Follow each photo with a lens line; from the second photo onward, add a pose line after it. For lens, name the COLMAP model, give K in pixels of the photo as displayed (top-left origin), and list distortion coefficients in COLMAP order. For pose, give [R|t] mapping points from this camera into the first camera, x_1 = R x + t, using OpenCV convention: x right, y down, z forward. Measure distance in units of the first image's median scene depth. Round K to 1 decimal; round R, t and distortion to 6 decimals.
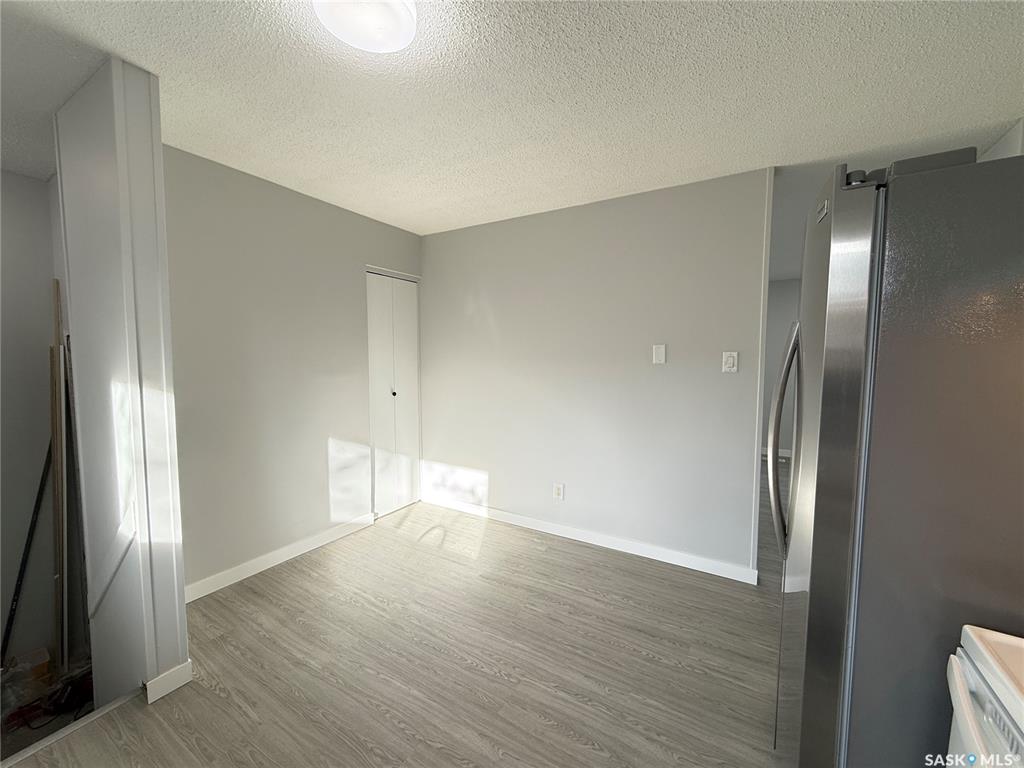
lens RADIAL K [[407.7, 0, 511.1], [0, 407.7, 384.5], [0, 0, 1]] dist [-0.003283, 0.000392]
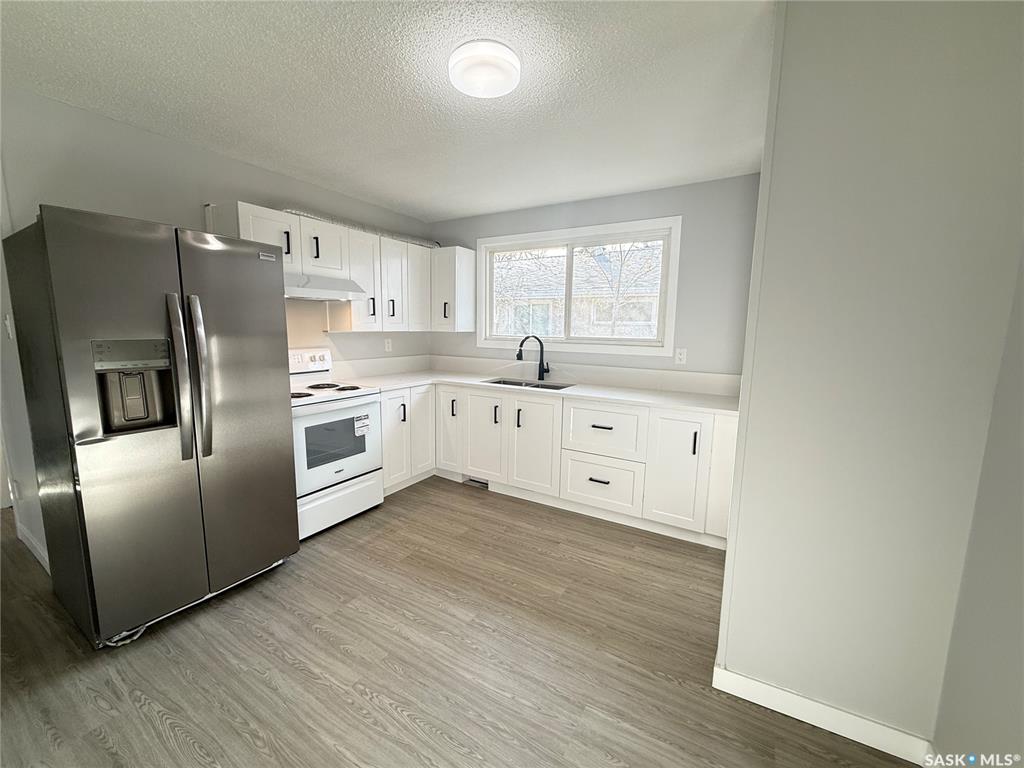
lens RADIAL K [[407.7, 0, 511.9], [0, 407.7, 385.6], [0, 0, 1]] dist [-0.003283, 0.000392]
pose [[-0.999796, -0.017167, -0.010638, -0.318421], [-0.019028, 0.977210, 0.211421, -0.124220], [0.006767, 0.211580, -0.977337, 1.797921]]
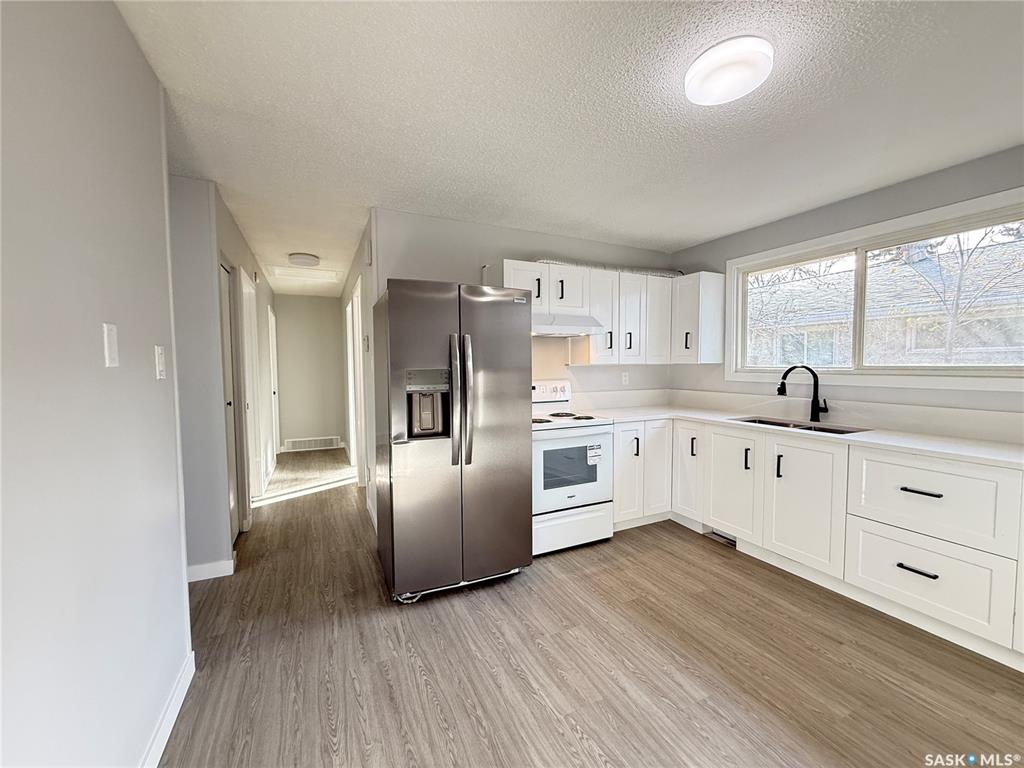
lens RADIAL K [[407.7, 0, 508.3], [0, 407.7, 384.2], [0, 0, 1]] dist [-0.003283, 0.000392]
pose [[-0.837108, -0.024018, 0.546511, -0.351152], [0.043756, 0.992895, 0.110657, -0.096104], [-0.545285, 0.116545, -0.830109, 1.772147]]
